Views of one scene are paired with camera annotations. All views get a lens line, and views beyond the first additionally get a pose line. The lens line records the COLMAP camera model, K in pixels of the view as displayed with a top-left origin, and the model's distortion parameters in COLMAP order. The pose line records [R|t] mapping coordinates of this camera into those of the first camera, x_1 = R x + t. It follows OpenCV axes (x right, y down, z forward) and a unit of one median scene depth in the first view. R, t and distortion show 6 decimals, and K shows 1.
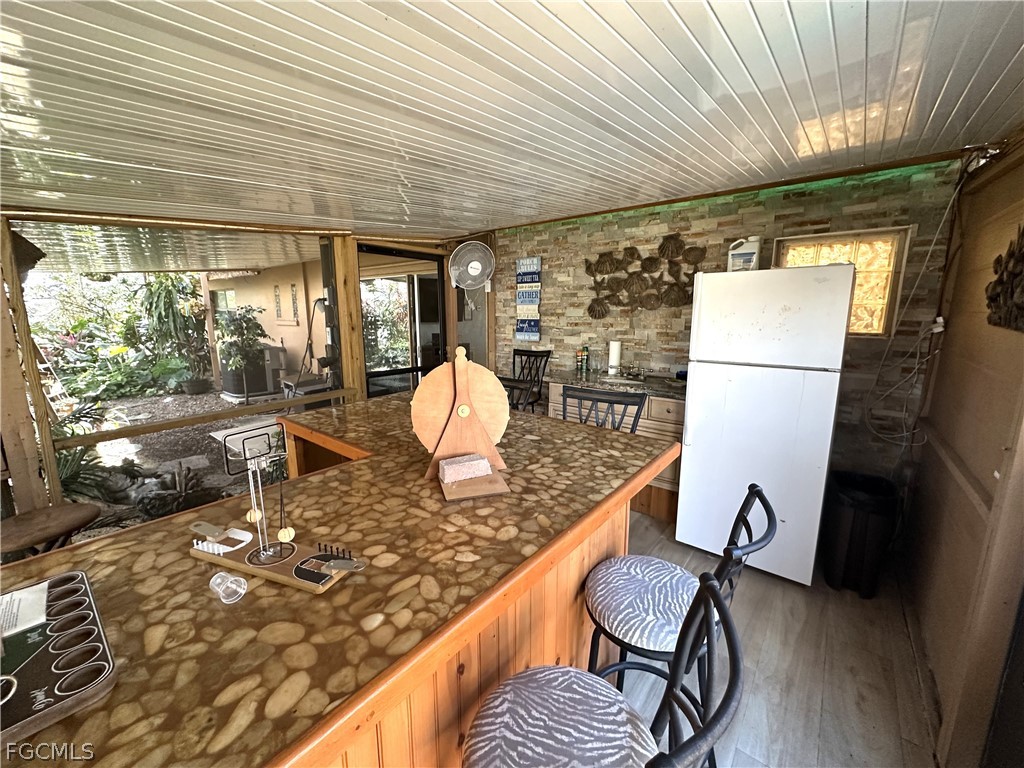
lens RADIAL K [[408.0, 0, 507.4], [0, 408.0, 383.4], [0, 0, 1]] dist [-0.002498, -0.000214]
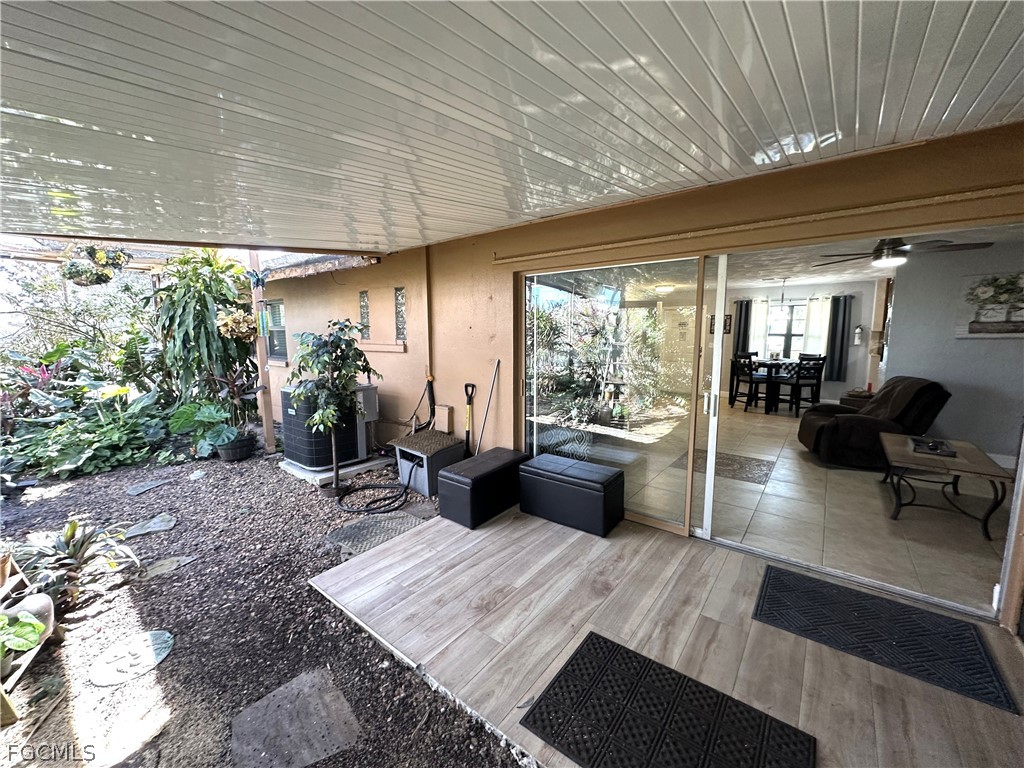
lens RADIAL K [[408.0, 0, 507.4], [0, 408.0, 383.3], [0, 0, 1]] dist [-0.002498, -0.000214]
pose [[0.999894, -0.003857, 0.014029, -0.363271], [0.004588, 0.998614, -0.052426, -0.059511], [-0.013807, 0.052485, 0.998526, 0.366227]]
